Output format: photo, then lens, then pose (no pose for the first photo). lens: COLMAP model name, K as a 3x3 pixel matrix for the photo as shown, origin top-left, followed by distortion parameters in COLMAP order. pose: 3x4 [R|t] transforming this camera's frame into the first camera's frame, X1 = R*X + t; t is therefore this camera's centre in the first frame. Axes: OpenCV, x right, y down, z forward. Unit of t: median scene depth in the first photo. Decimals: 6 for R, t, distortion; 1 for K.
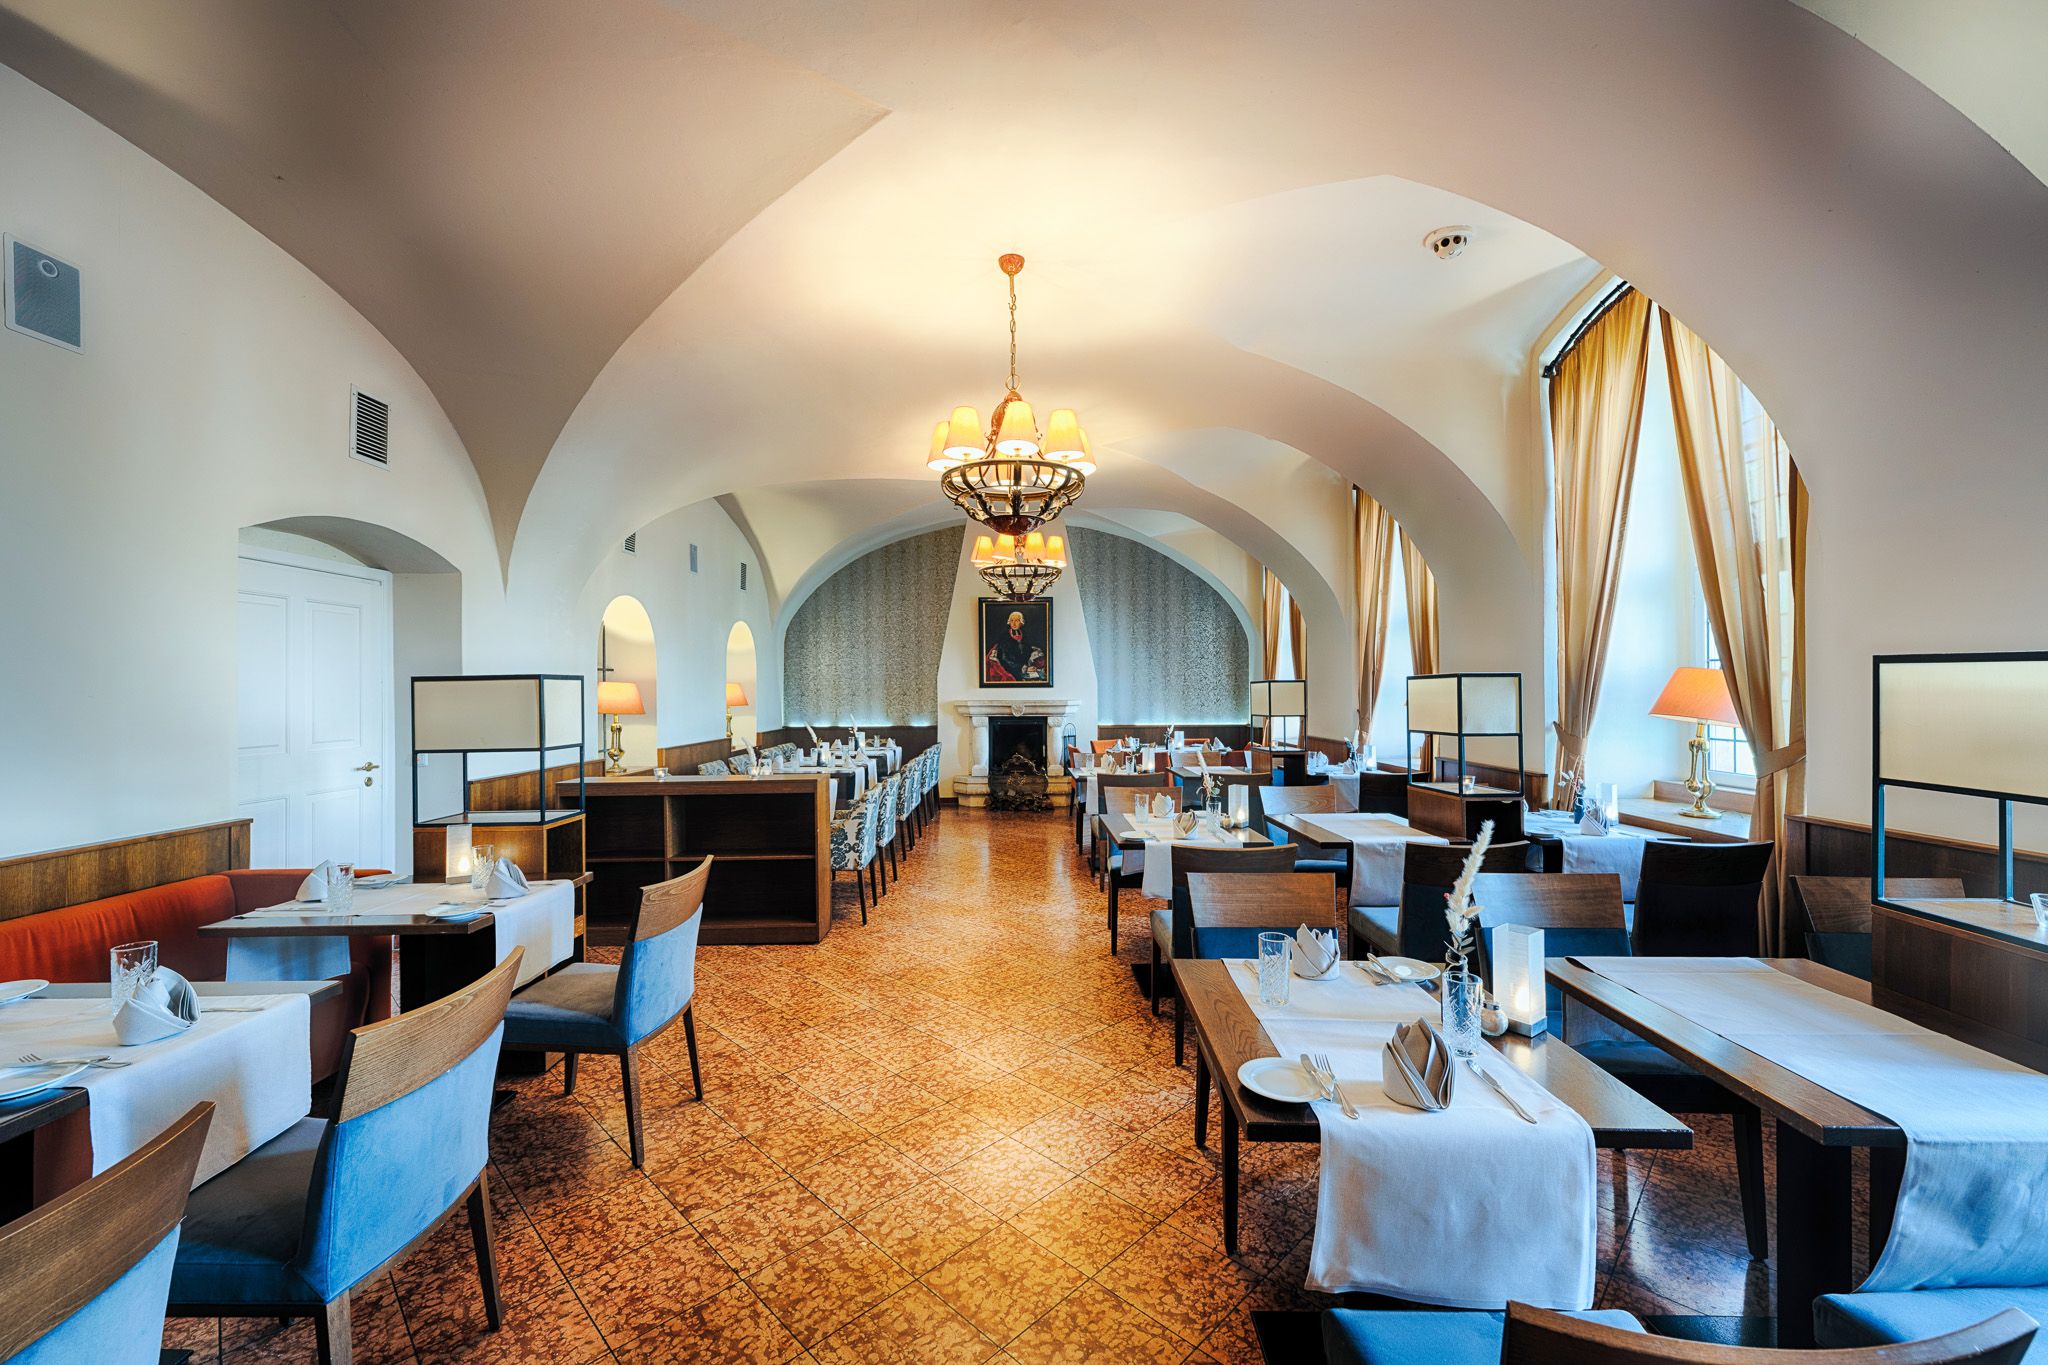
lens RADIAL K [[769.5, 0, 1036.6], [0, 769.5, 681.1], [0, 0, 1]] dist [-0.000687, -0.000005]
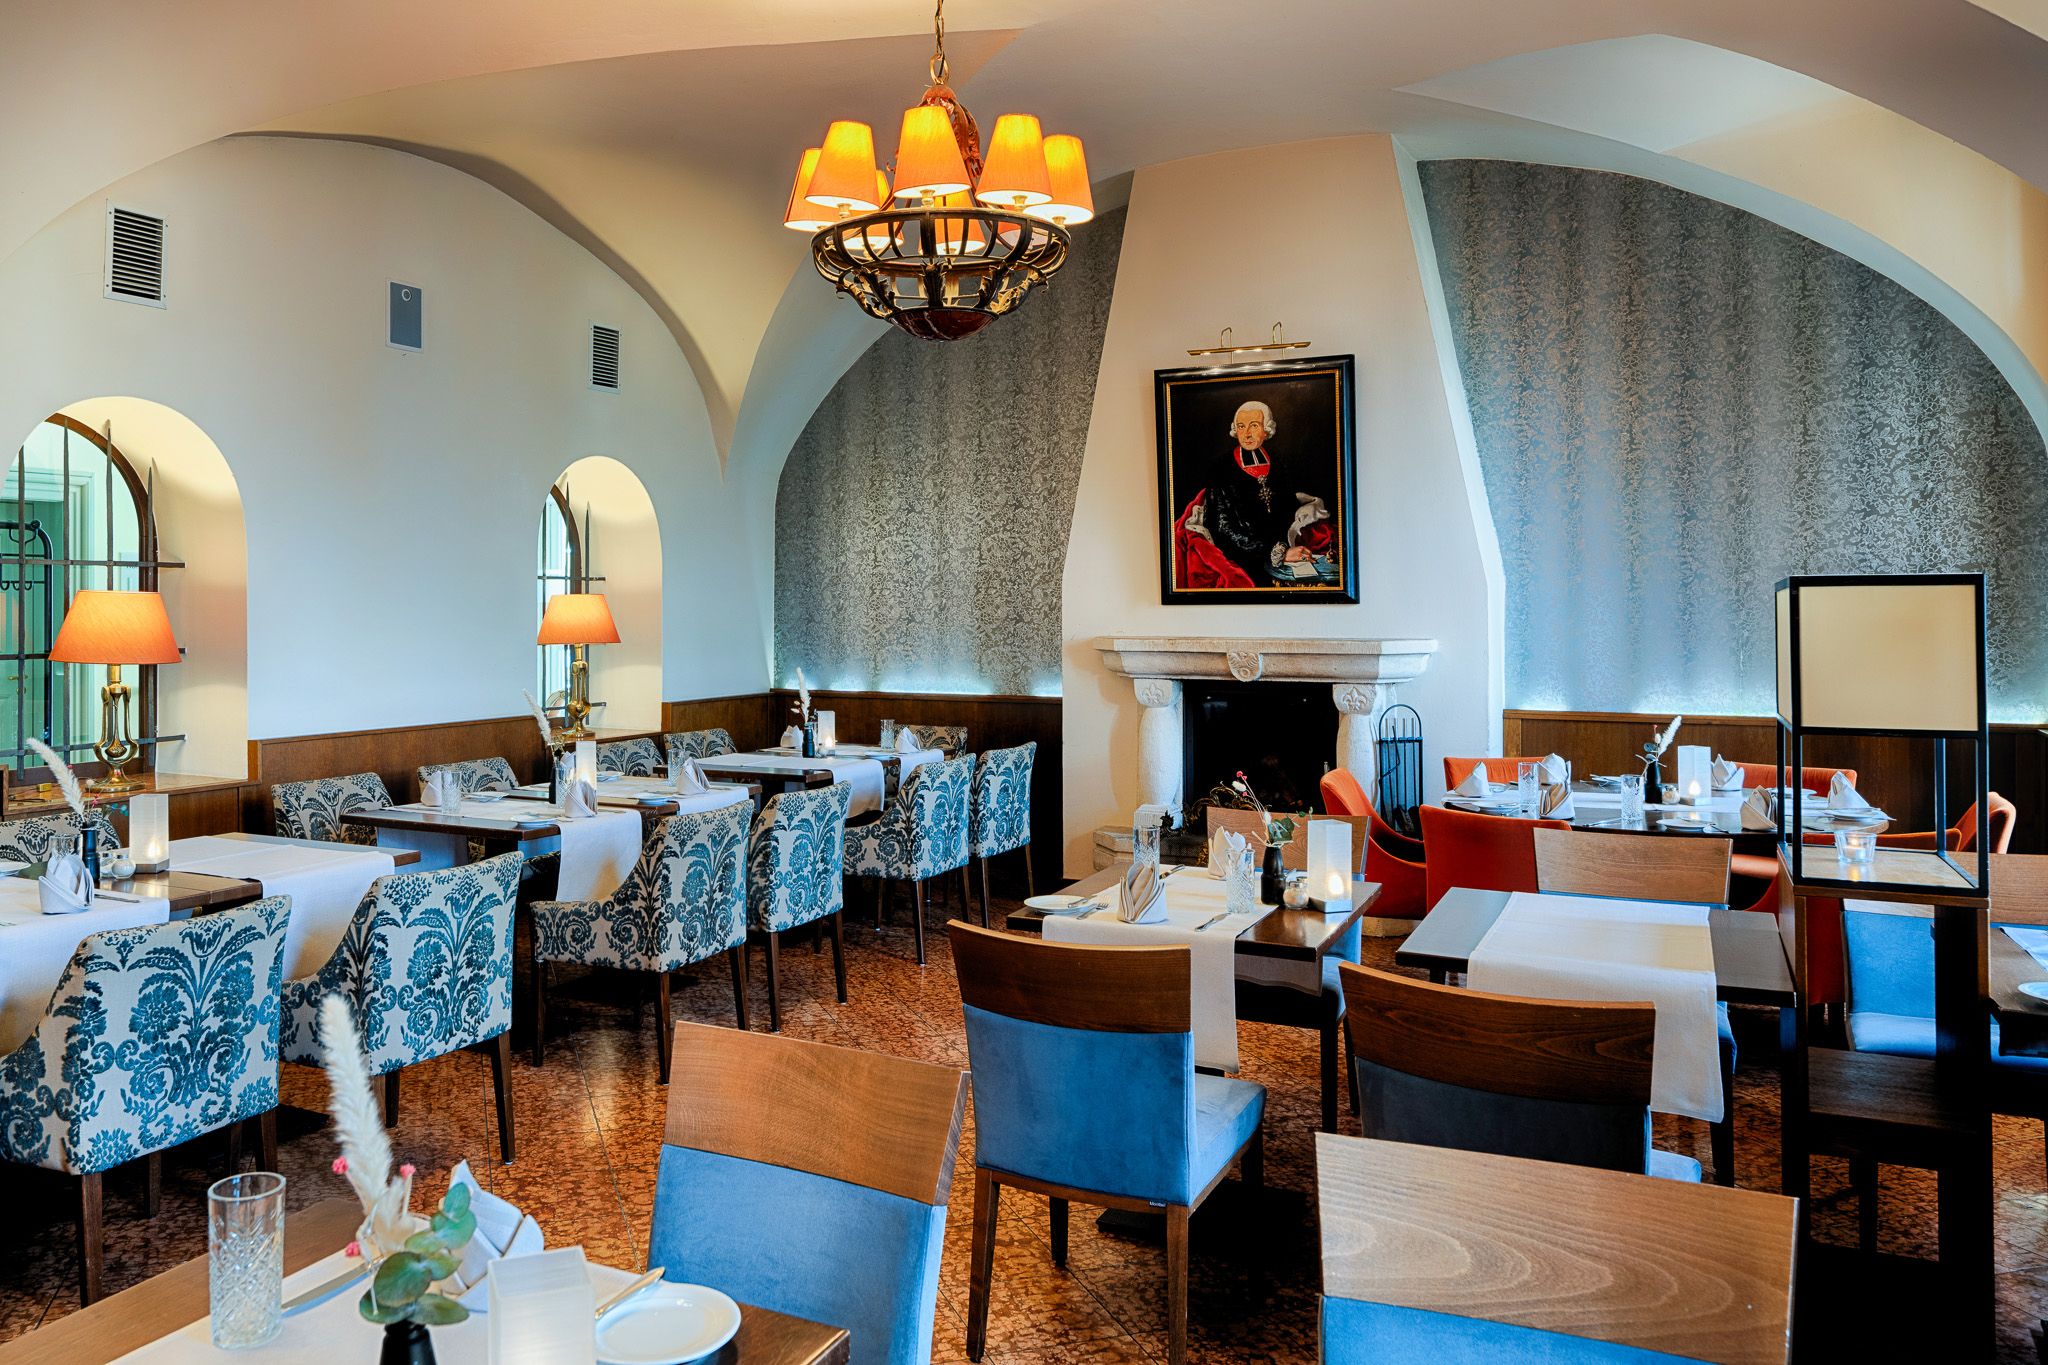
lens RADIAL K [[1437.0, 0, 958.4], [0, 1437.0, 592.2], [0, 0, 1]] dist [0.003692, -0.003237]
pose [[0.885712, -0.002227, -0.464230, 0.169505], [0.003154, 0.999994, 0.001219, 0.001350], [0.464225, -0.002544, 0.885714, 0.310987]]
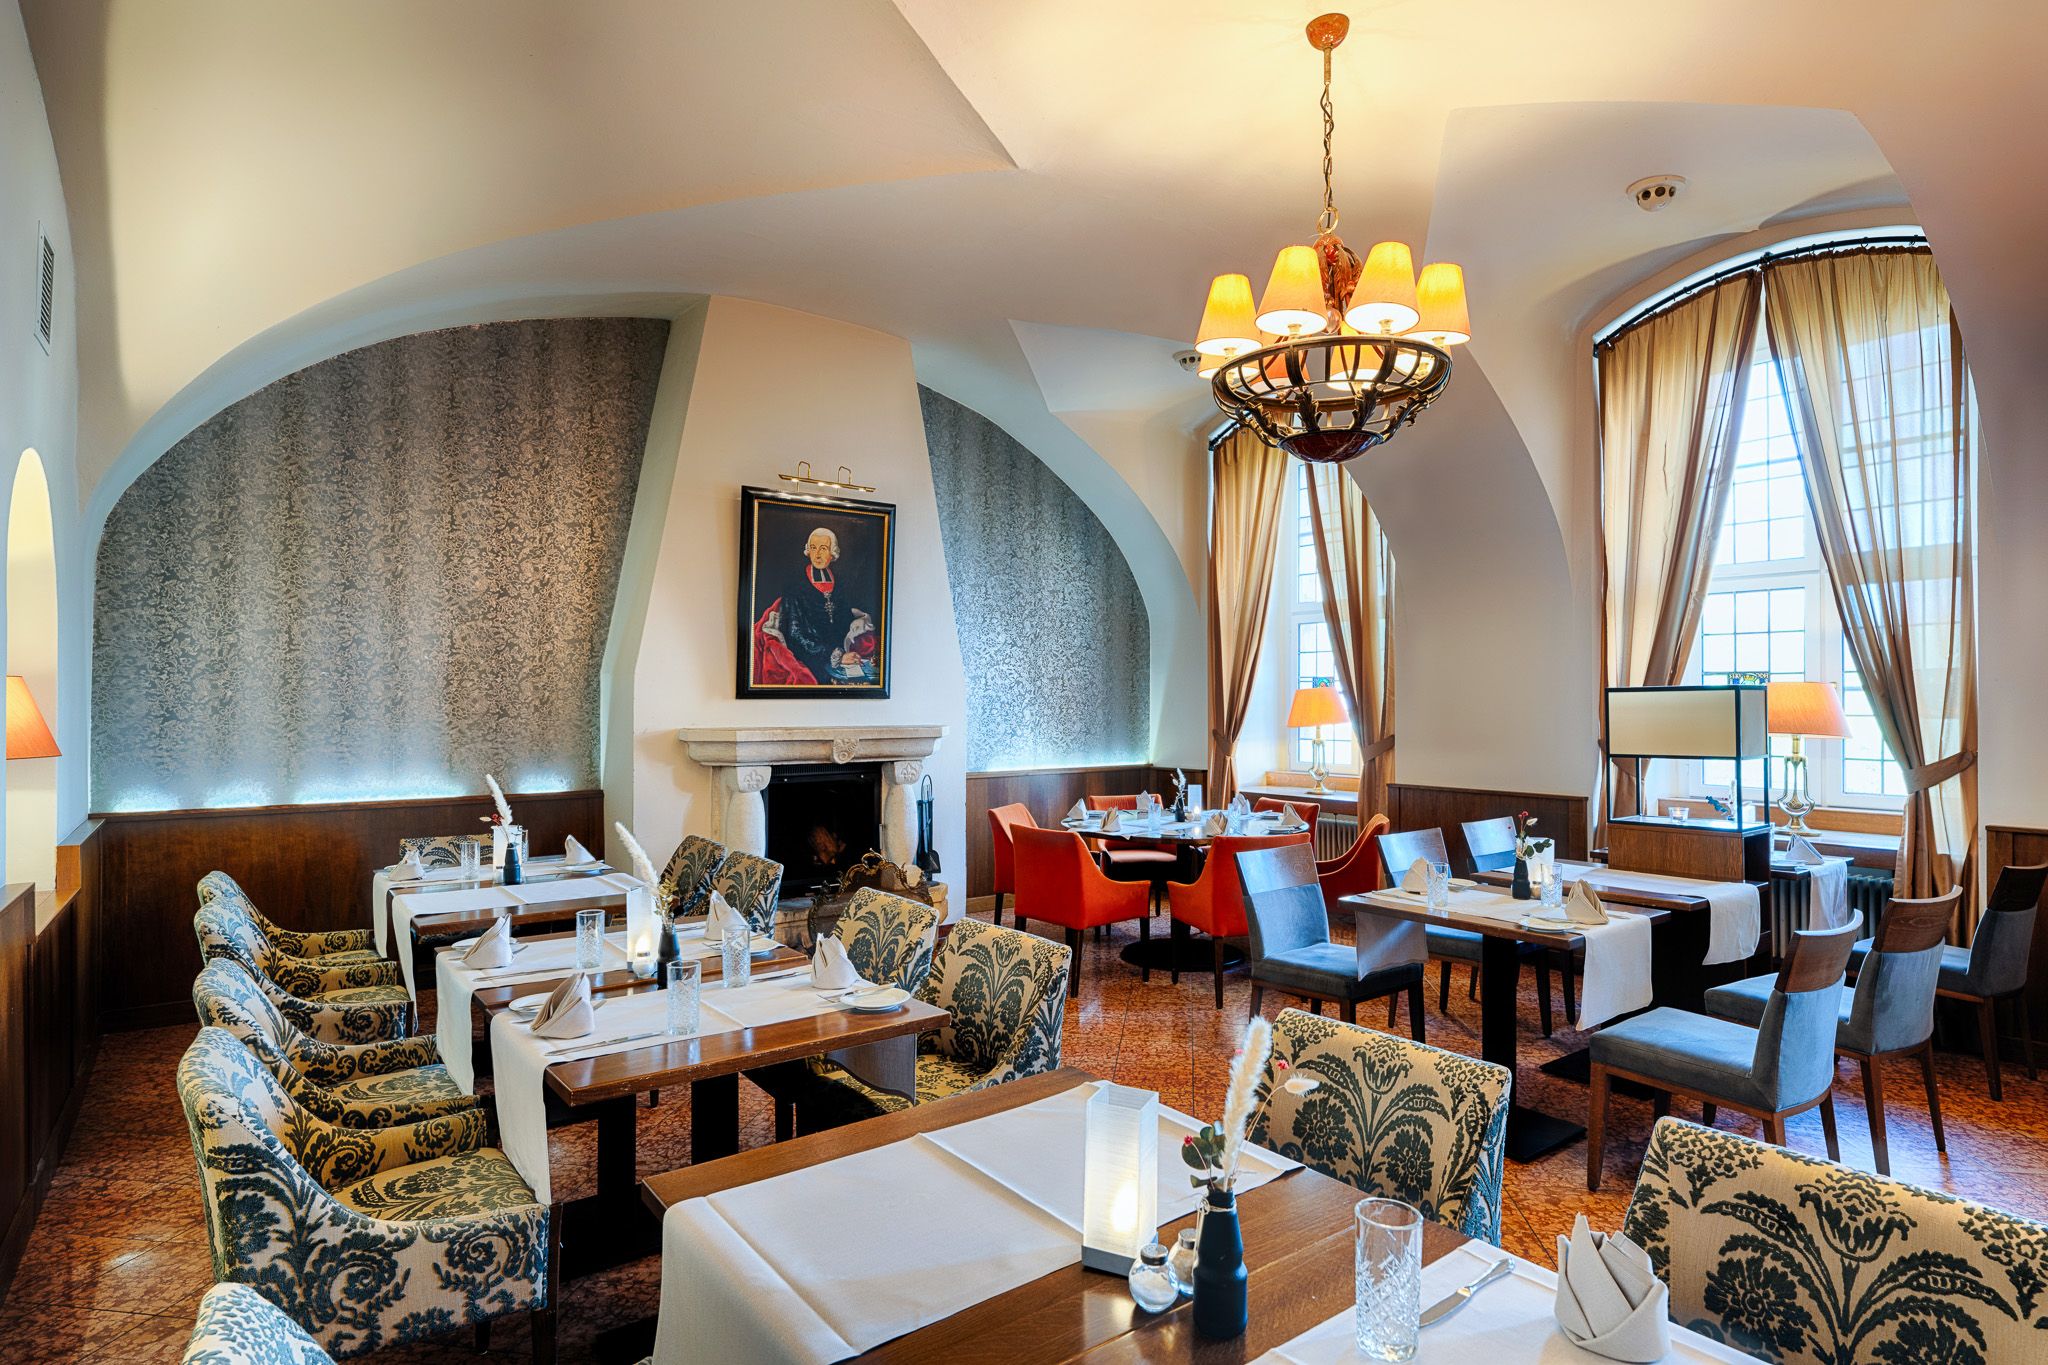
lens RADIAL K [[1029.9, 0, 1030.1], [0, 1029.9, 696.2], [0, 0, 1]] dist [0.003596, -0.003698]
pose [[0.829306, 0.007674, 0.558742, -0.257836], [-0.009195, 0.999958, -0.000086, 0.006028], [-0.558719, -0.005066, 0.829342, 0.433297]]
